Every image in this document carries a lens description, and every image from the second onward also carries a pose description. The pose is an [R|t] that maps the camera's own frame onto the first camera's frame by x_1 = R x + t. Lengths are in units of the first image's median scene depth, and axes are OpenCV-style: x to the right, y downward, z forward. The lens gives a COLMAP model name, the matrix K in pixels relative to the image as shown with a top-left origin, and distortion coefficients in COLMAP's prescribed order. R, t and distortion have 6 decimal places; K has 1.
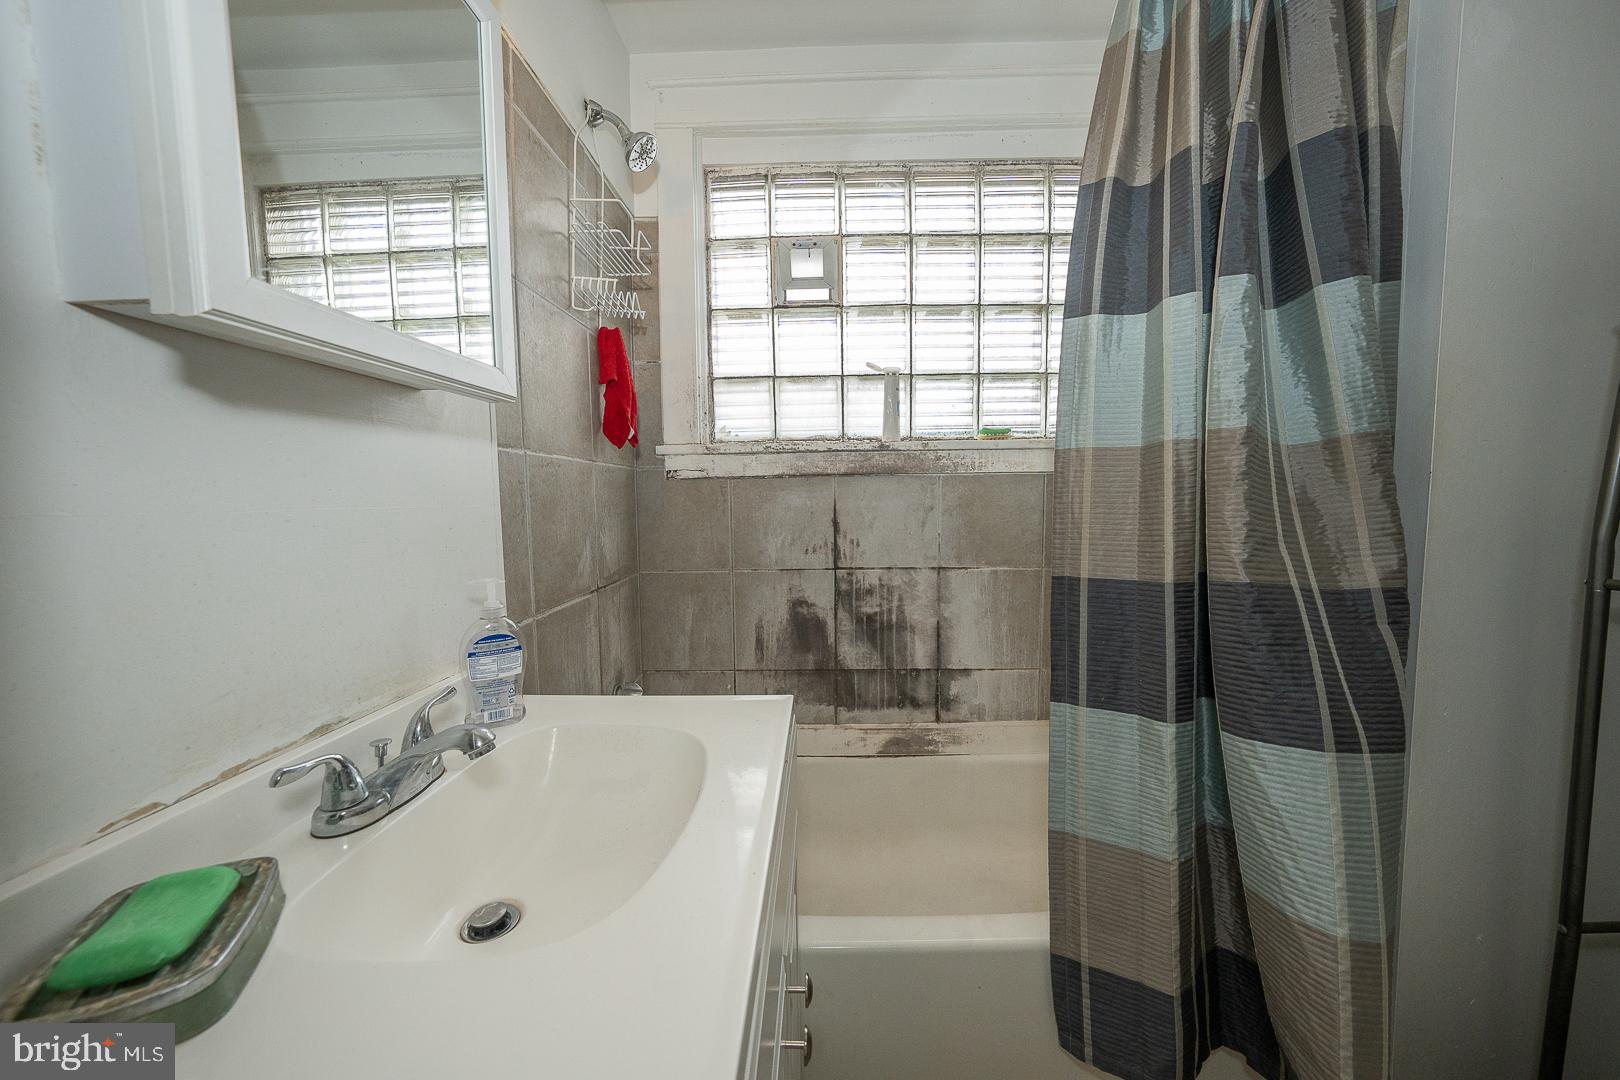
lens RADIAL K [[558.5, 0, 811.8], [0, 558.5, 538.5], [0, 0, 1]] dist [-0.026198, 0.004966]
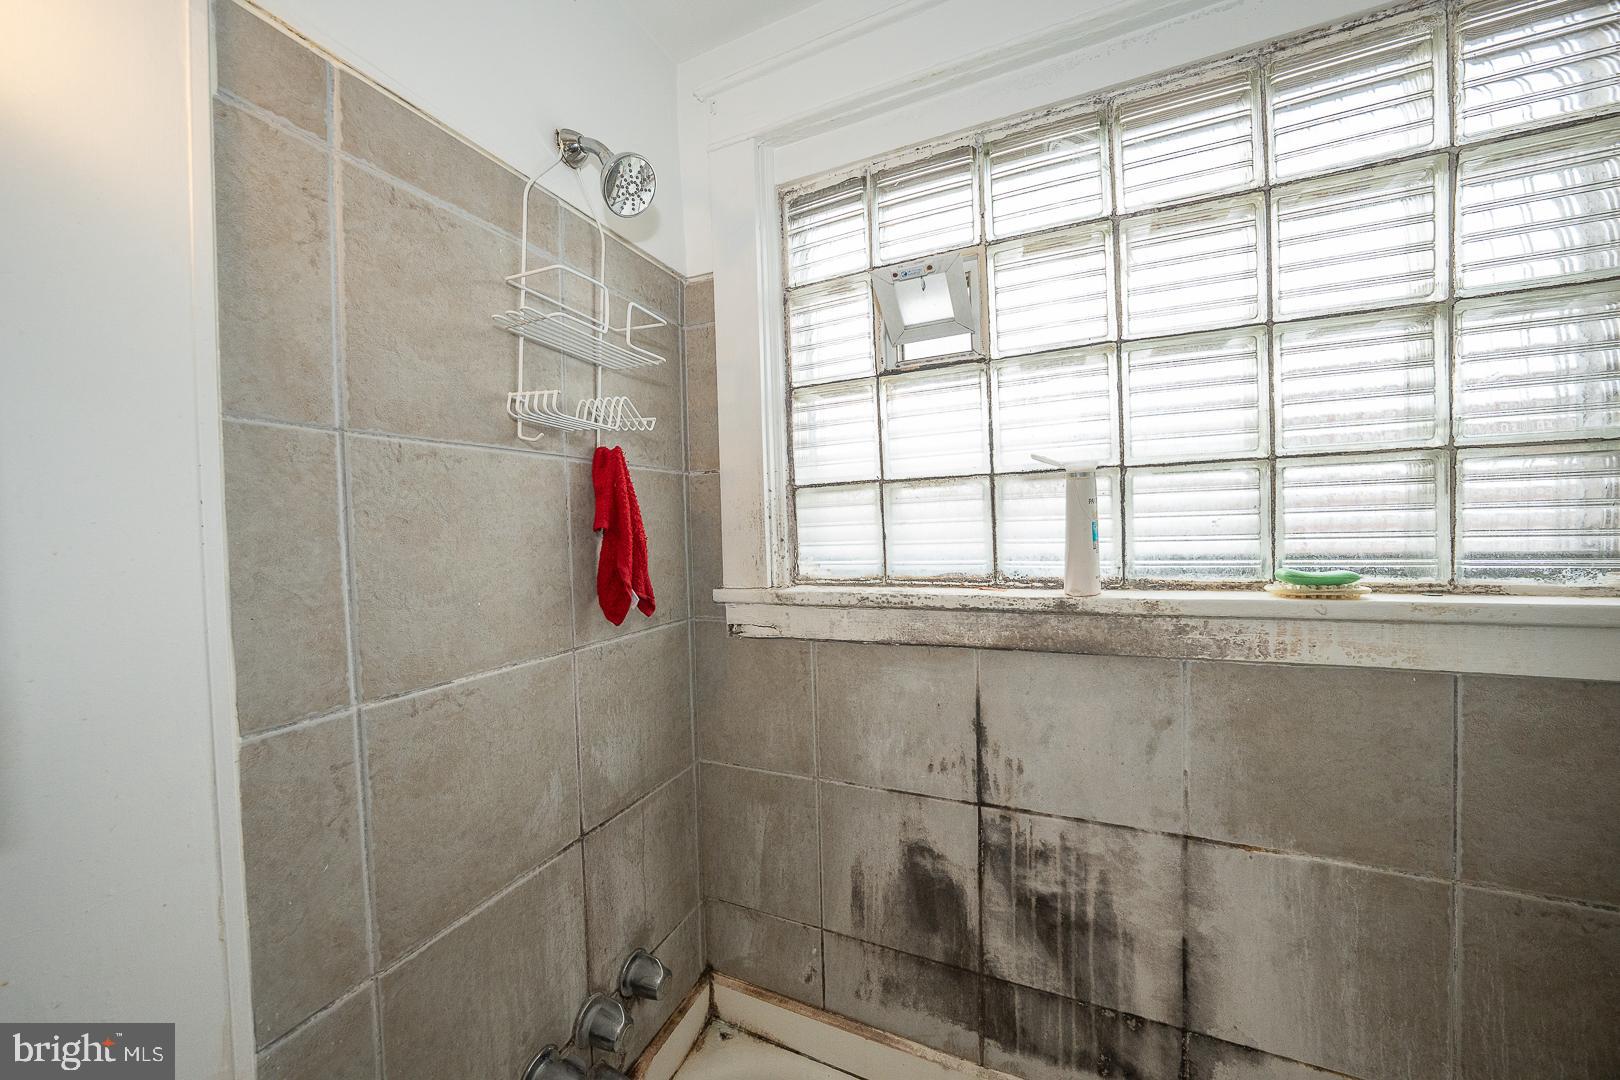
lens RADIAL K [[558.5, 0, 812.6], [0, 558.5, 538.4], [0, 0, 1]] dist [-0.026198, 0.004966]
pose [[0.922959, -0.008227, -0.384810, 0.107031], [-0.010403, 0.998873, -0.046307, -0.196250], [0.384758, 0.046743, 0.921833, 0.385295]]
